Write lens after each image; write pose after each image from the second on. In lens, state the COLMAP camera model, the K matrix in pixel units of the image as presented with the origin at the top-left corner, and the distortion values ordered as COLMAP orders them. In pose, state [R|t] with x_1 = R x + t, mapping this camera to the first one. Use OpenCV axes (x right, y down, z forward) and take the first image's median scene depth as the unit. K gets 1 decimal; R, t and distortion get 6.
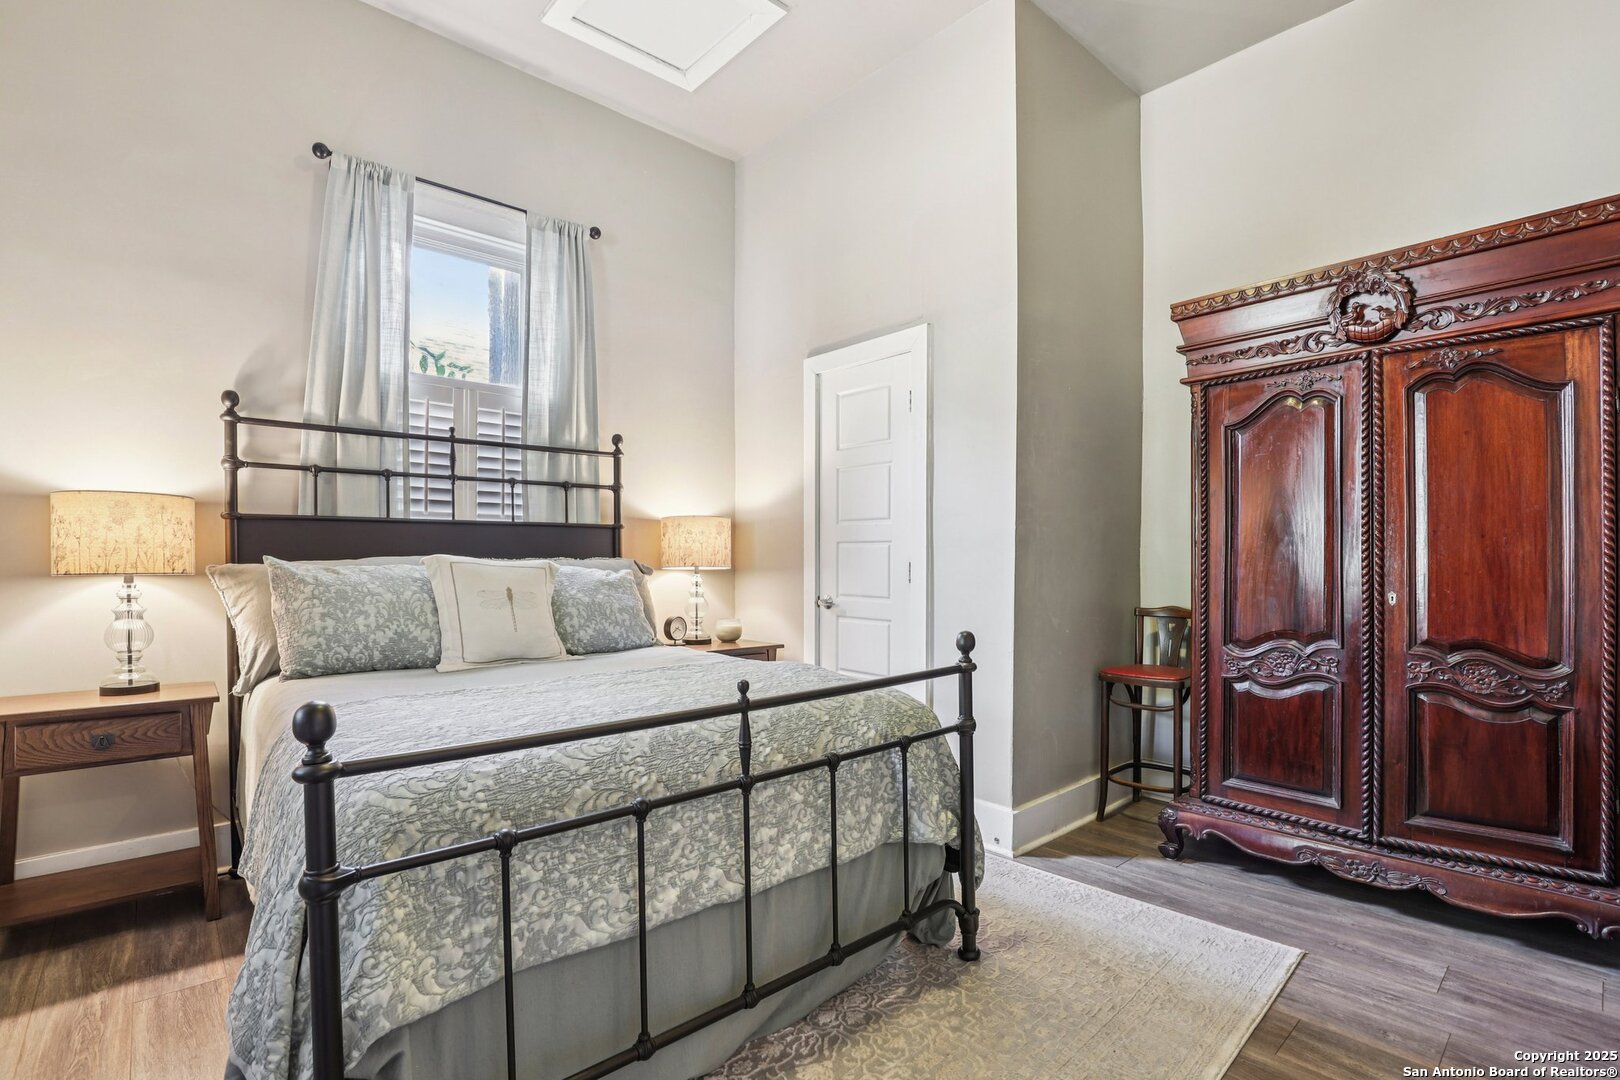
lens RADIAL K [[755.6, 0, 818.5], [0, 755.6, 550.3], [0, 0, 1]] dist [-0.026904, 0.007004]
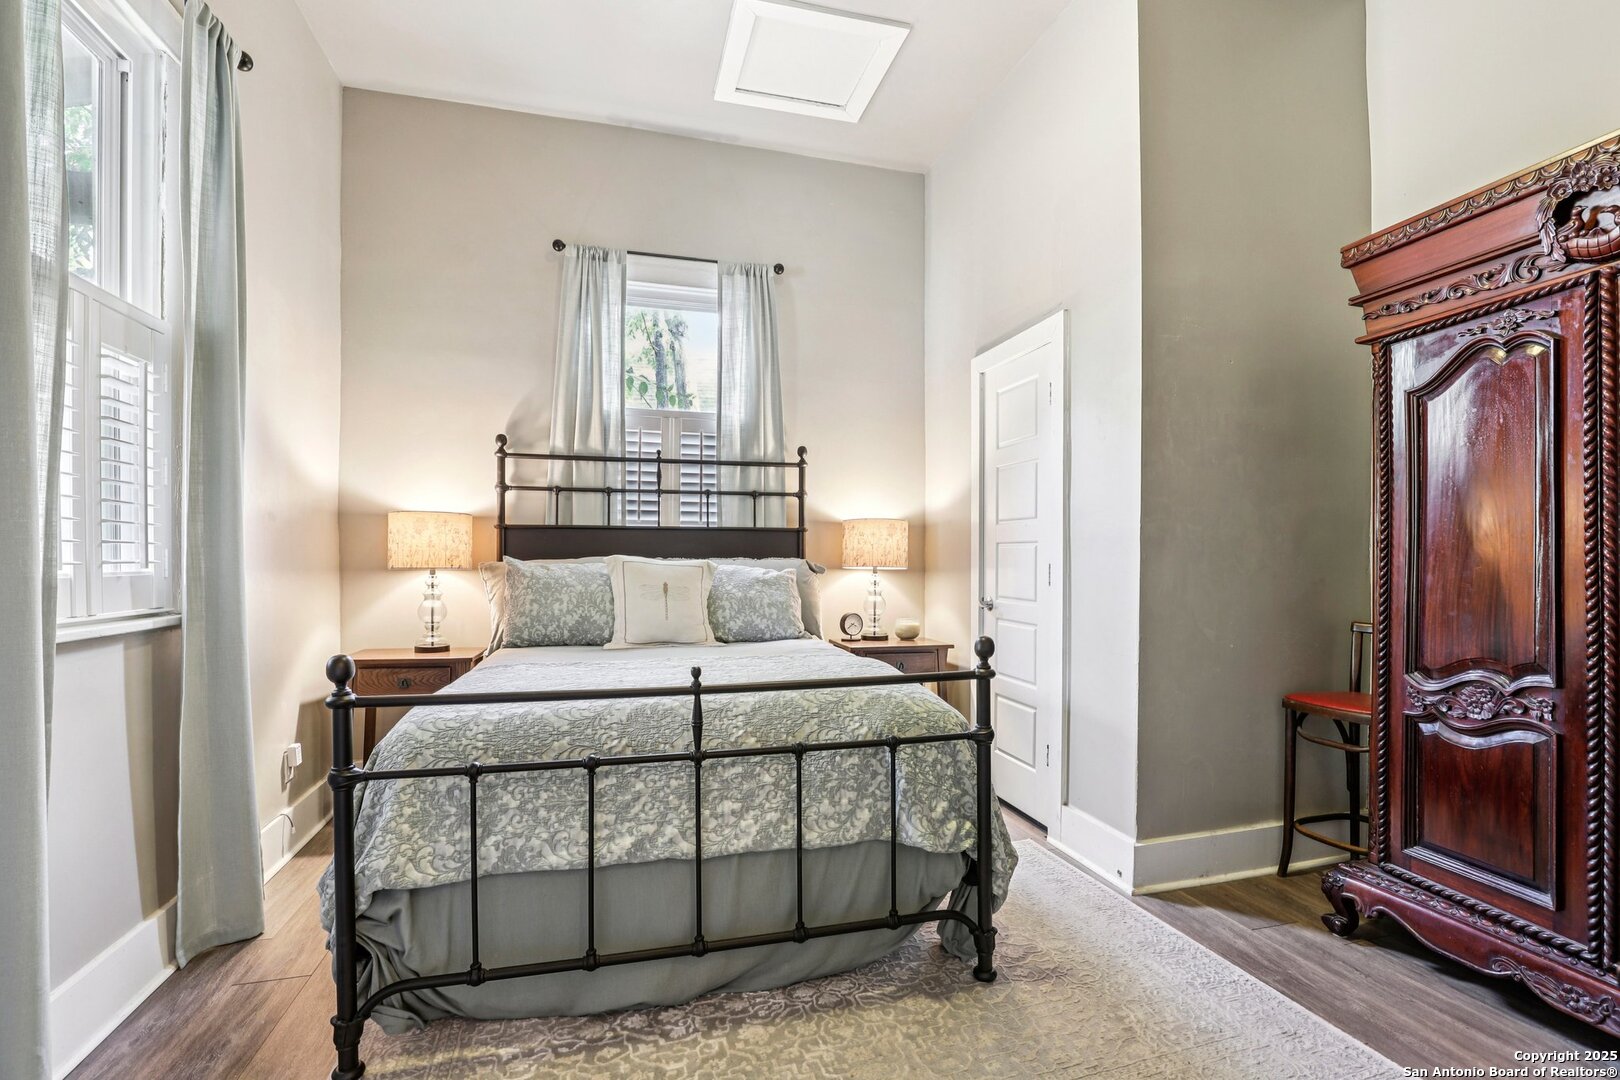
lens RADIAL K [[755.6, 0, 825.3], [0, 755.6, 539.2], [0, 0, 1]] dist [-0.026904, 0.007004]
pose [[0.894693, -0.007435, -0.446619, 0.366374], [0.001177, 0.999897, -0.014286, -0.002339], [0.446680, 0.012256, 0.894610, 0.039169]]
